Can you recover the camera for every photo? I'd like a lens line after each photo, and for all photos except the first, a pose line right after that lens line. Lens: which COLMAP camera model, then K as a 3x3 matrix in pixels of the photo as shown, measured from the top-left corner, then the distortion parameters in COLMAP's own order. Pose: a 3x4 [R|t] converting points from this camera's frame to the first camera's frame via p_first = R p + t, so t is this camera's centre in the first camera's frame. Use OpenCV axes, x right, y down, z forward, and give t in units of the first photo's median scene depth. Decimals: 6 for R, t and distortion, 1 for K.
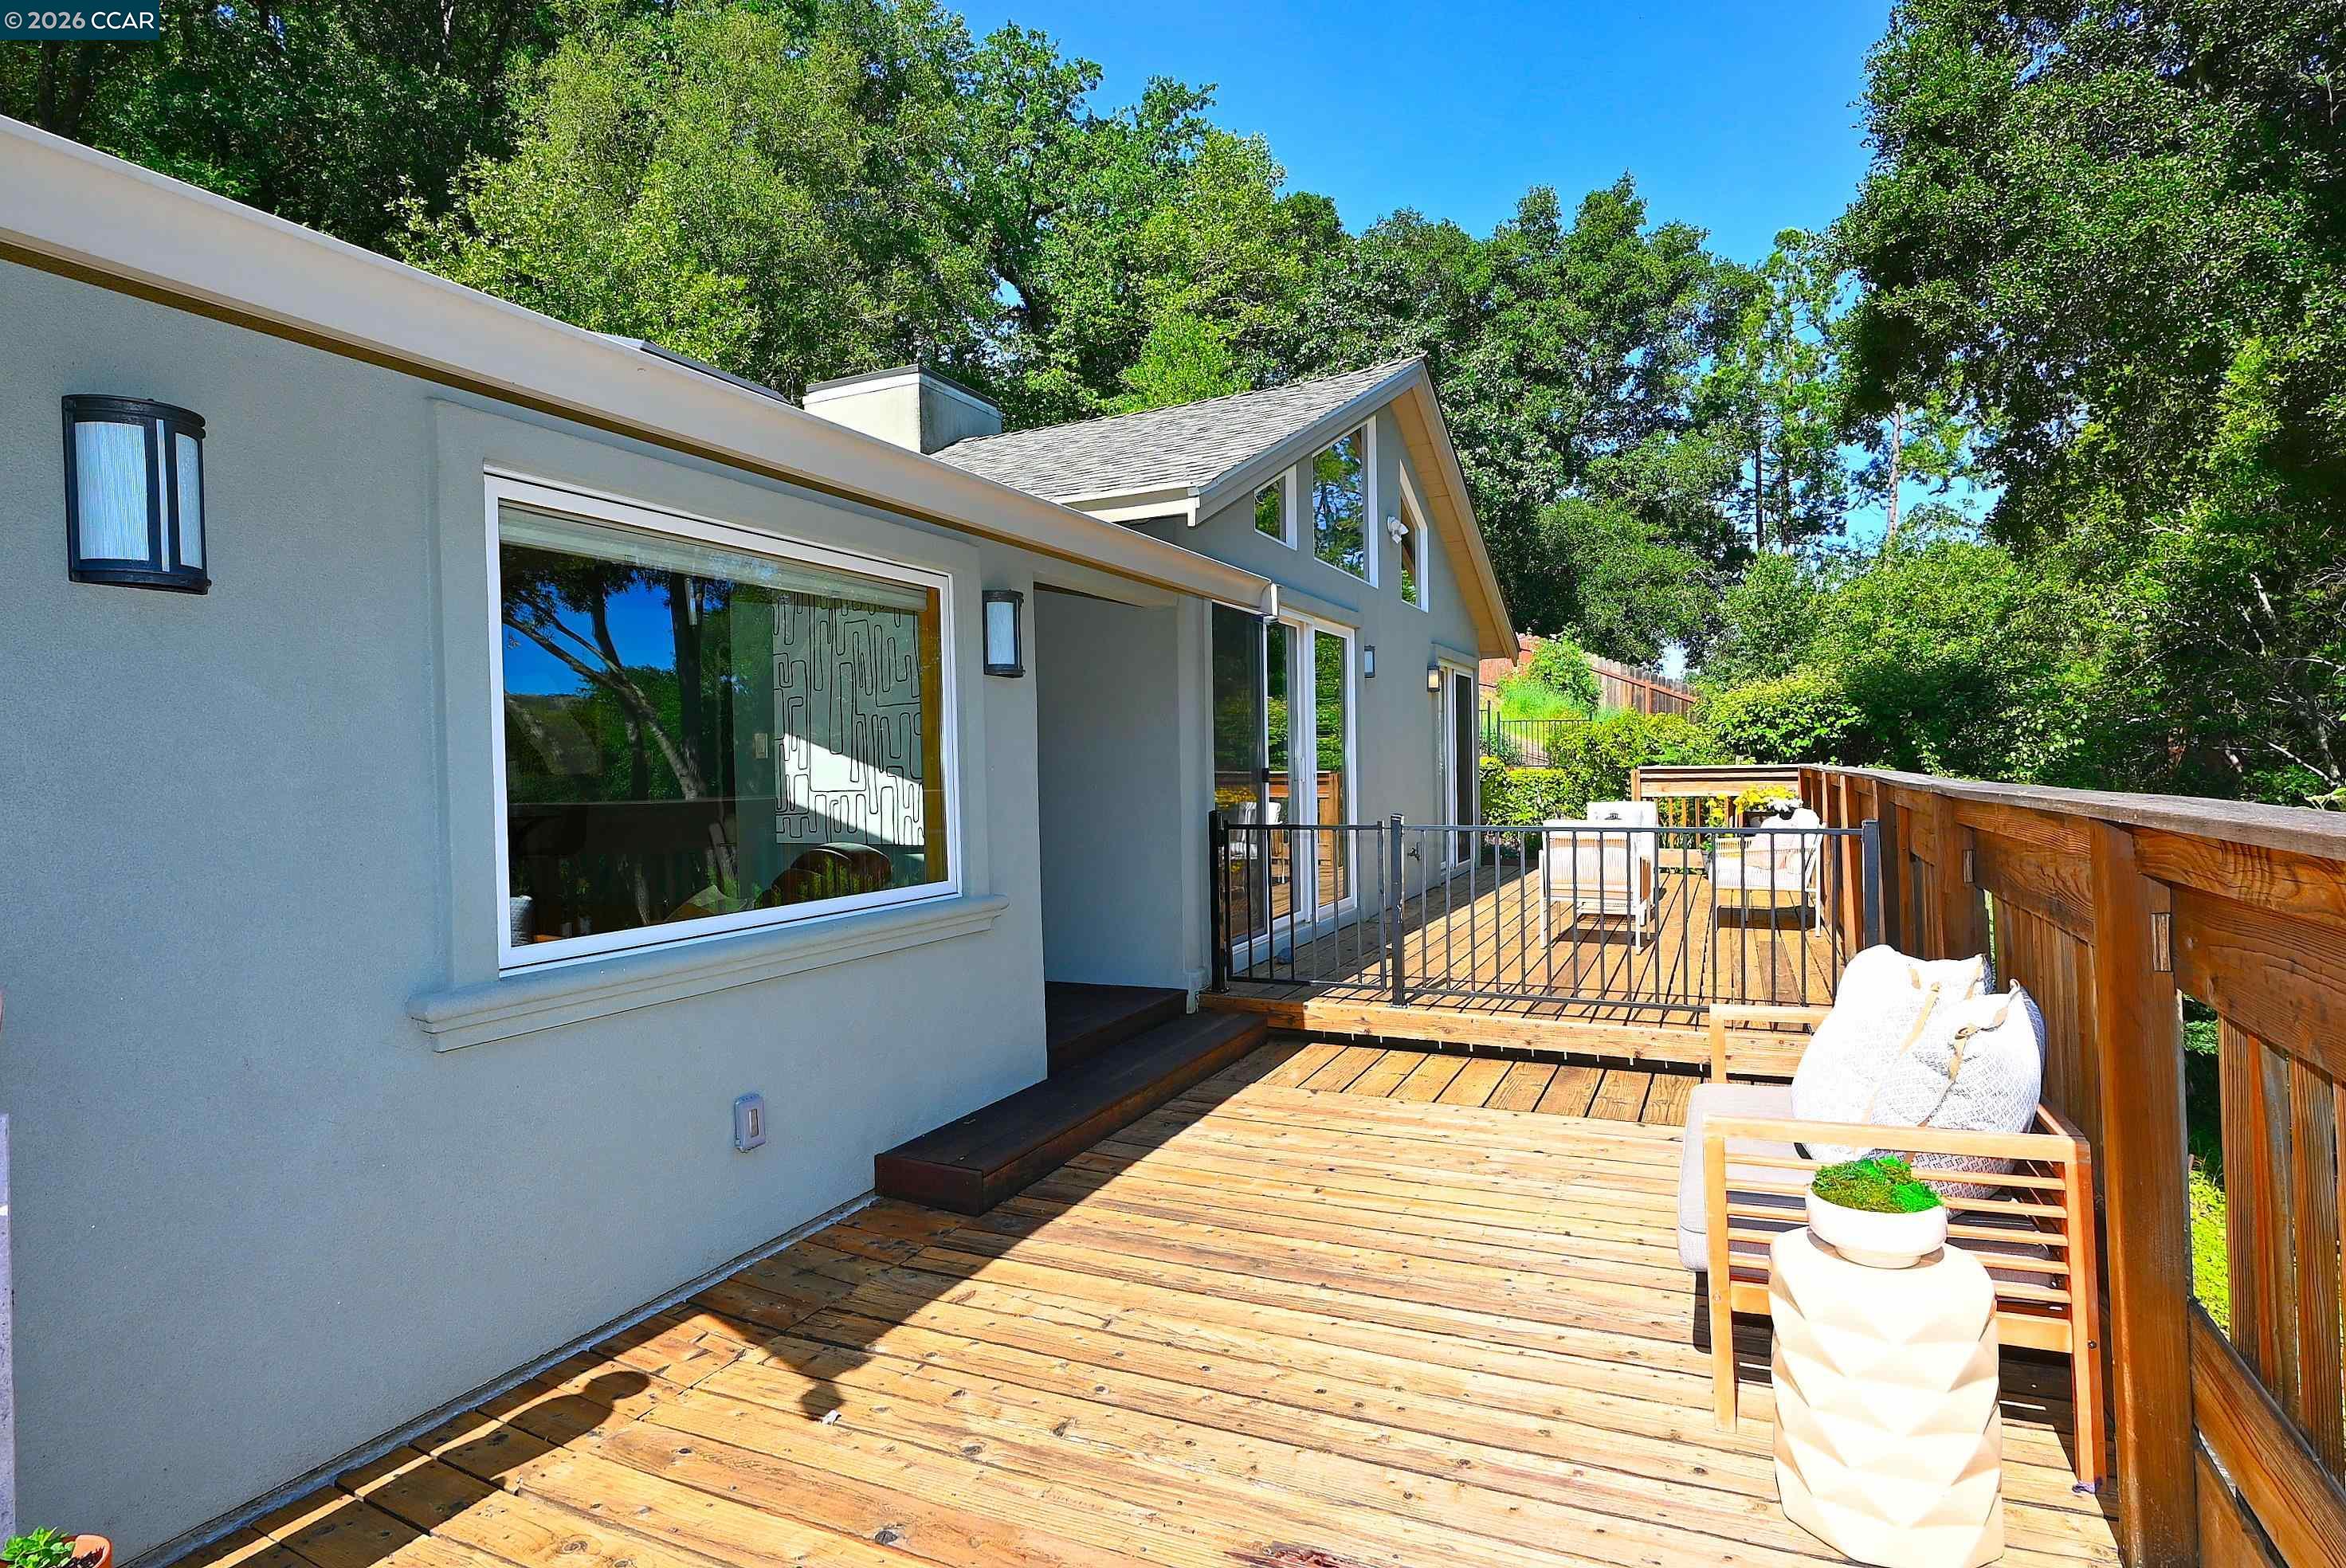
lens RADIAL K [[1190.4, 0, 1174.5], [0, 1190.4, 781.0], [0, 0, 1]] dist [-0.000426, 0.002216]
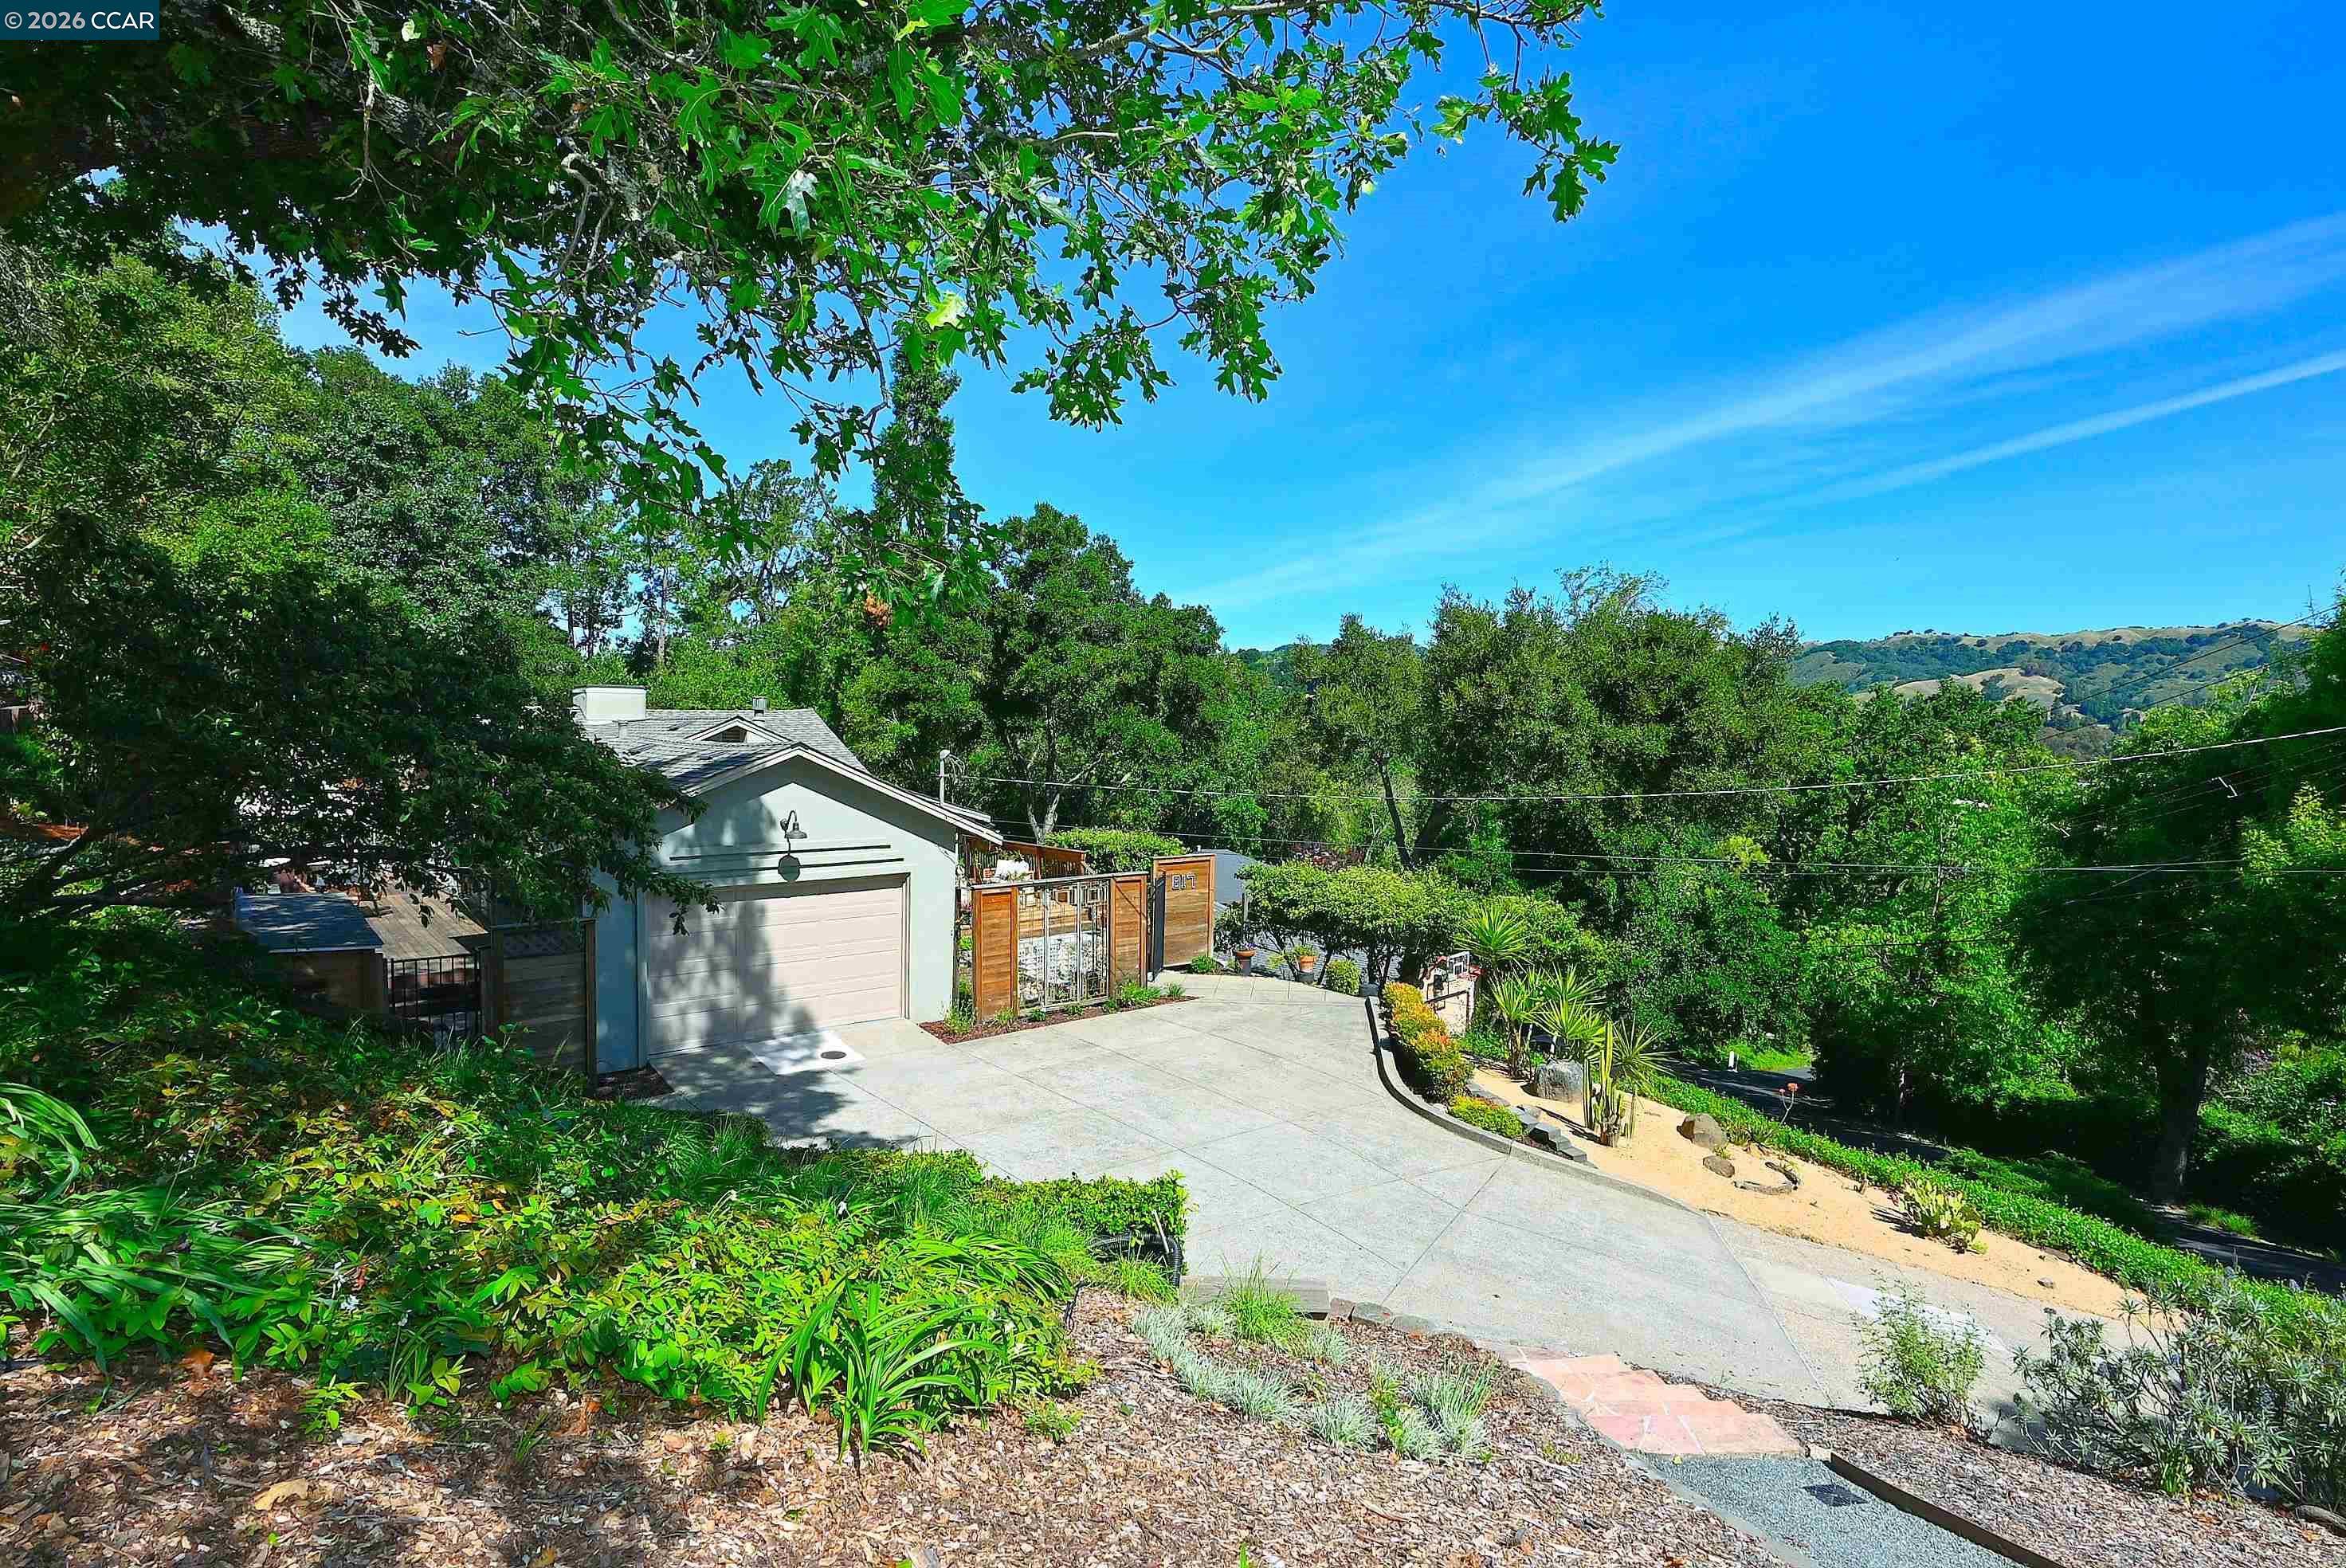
lens RADIAL K [[1197.2, 0, 1173.0], [0, 1197.2, 784.0], [0, 0, 1]] dist [-0.012743, 0.009714]
pose [[0.438798, -0.017477, 0.898416, -0.609863], [-0.003758, 0.999766, 0.021284, -0.054942], [-0.898578, -0.012716, 0.438630, -0.361584]]
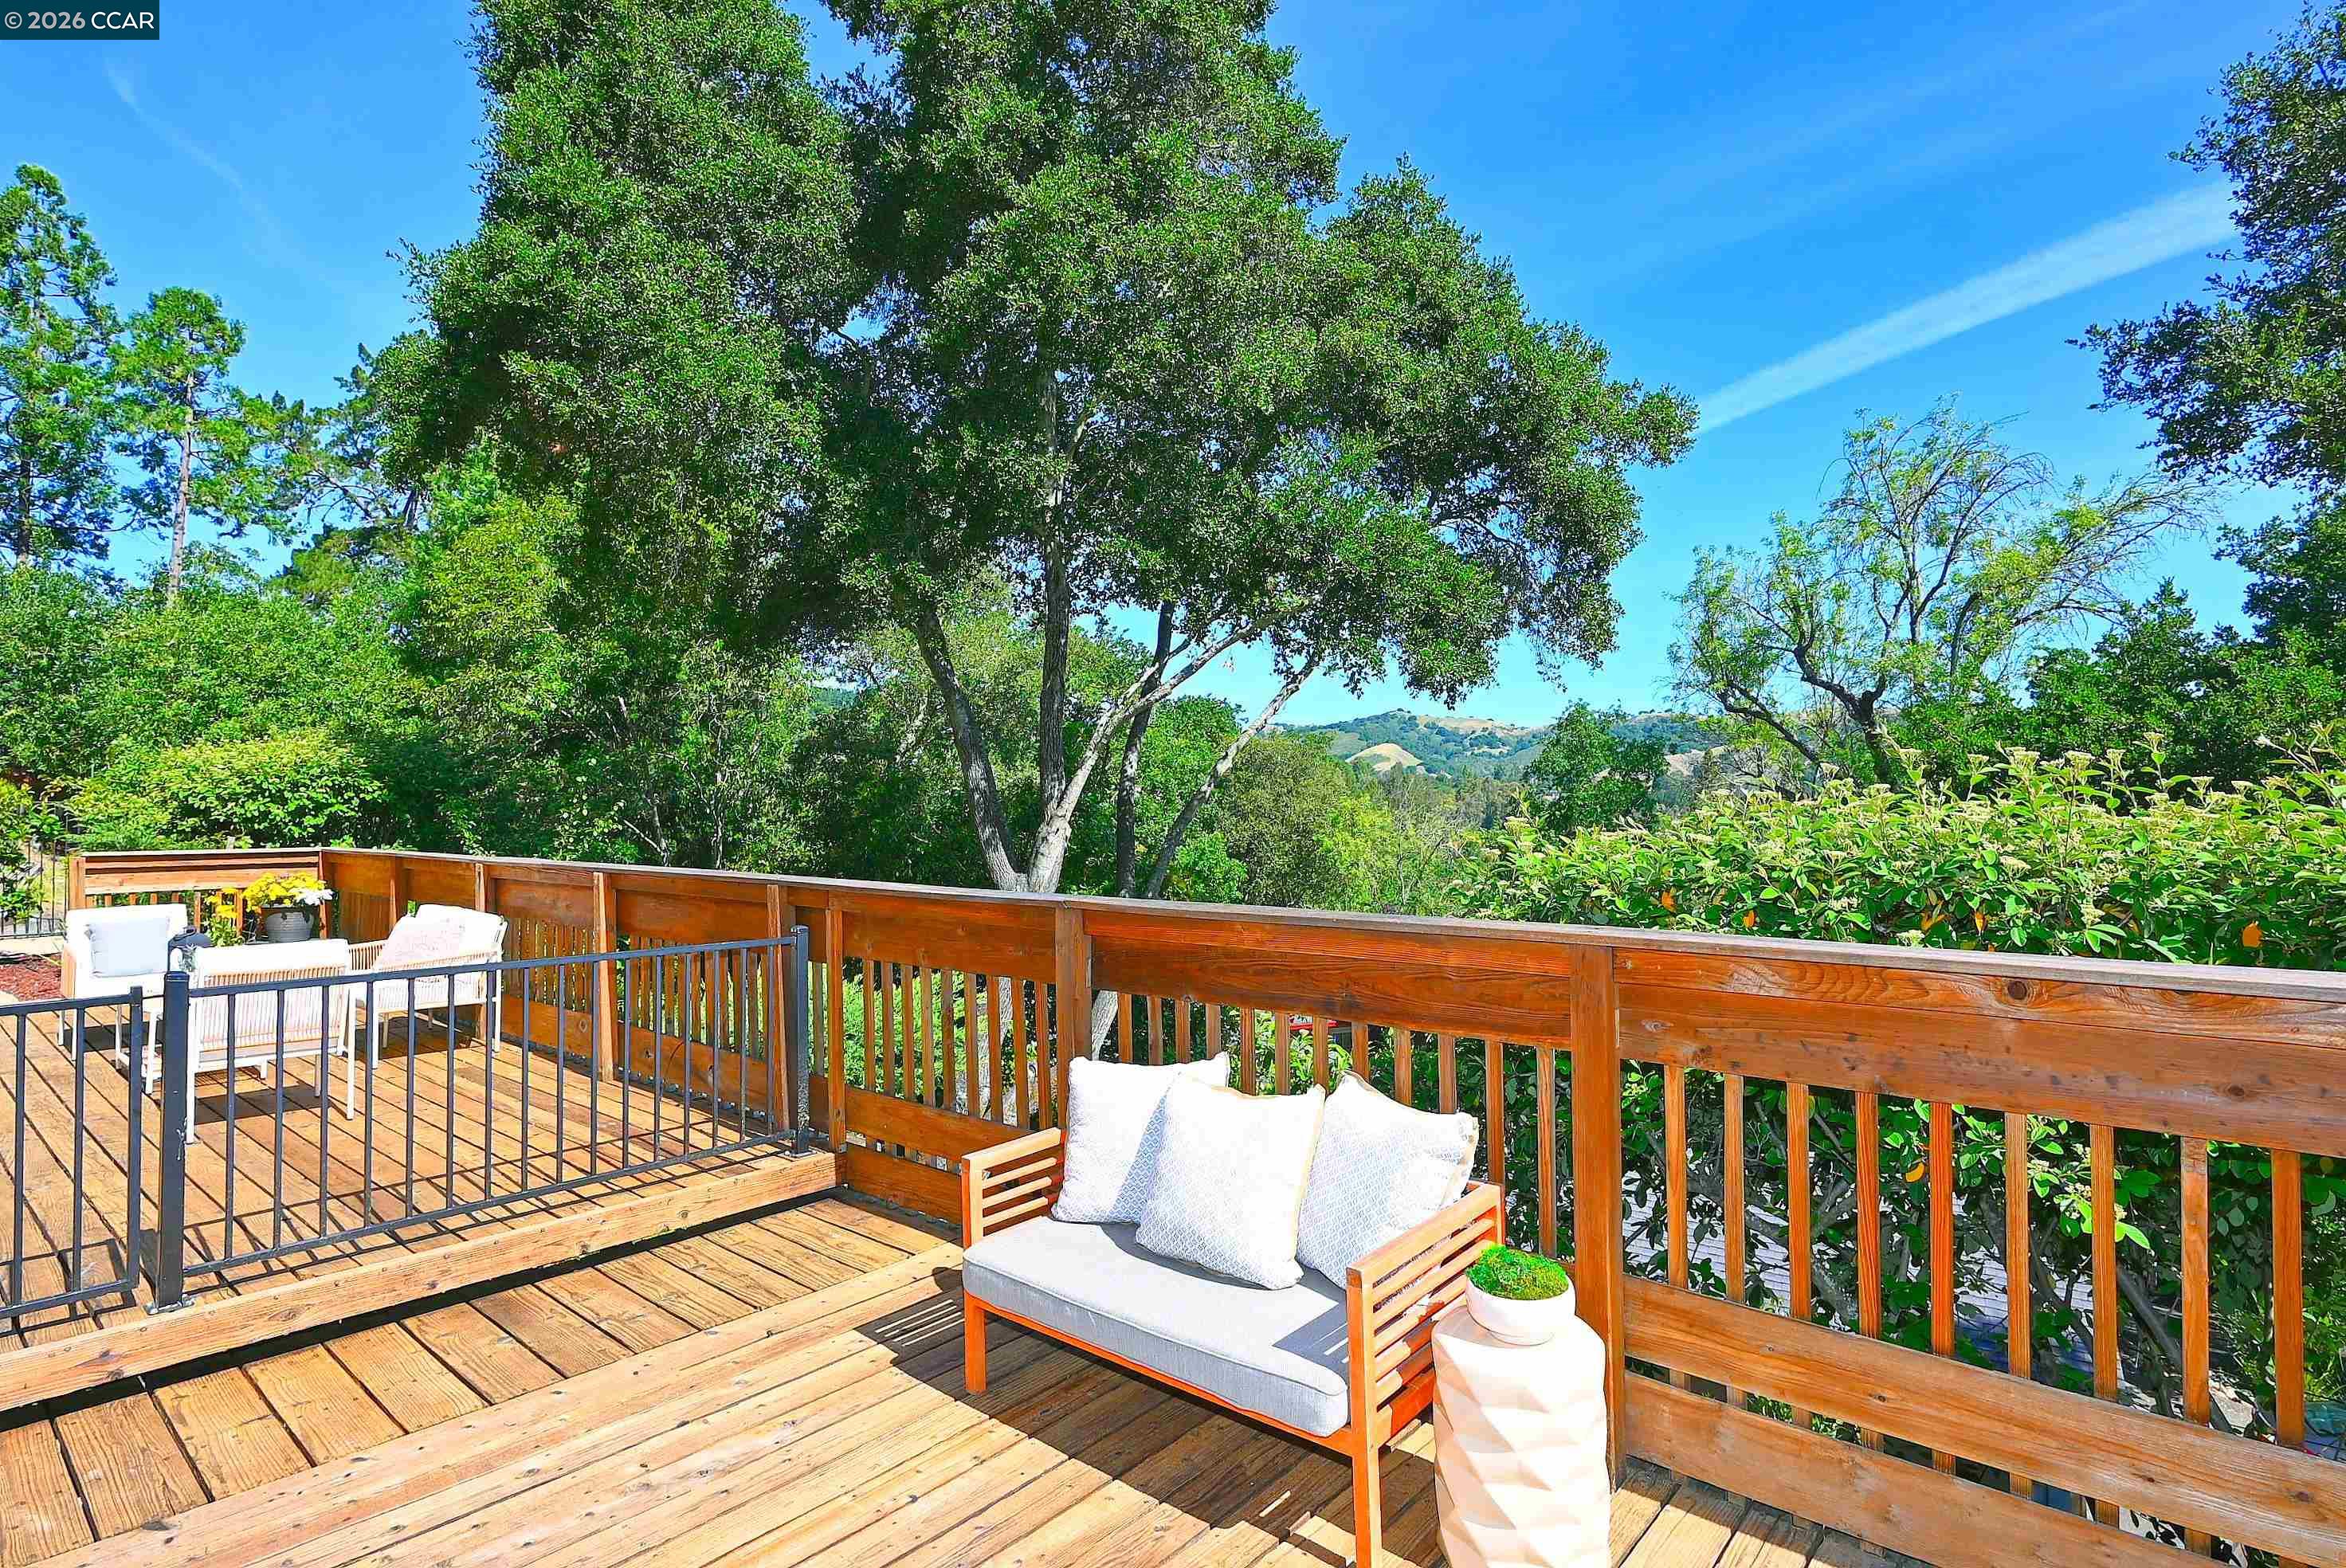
lens RADIAL K [[1197.2, 0, 1173.0], [0, 1197.2, 784.0], [0, 0, 1]] dist [-0.012743, 0.009714]
pose [[0.277864, 0.038786, 0.959837, -0.037253], [0.009415, 0.999027, -0.043095, -0.005210], [-0.960574, 0.021012, 0.277229, 0.056916]]
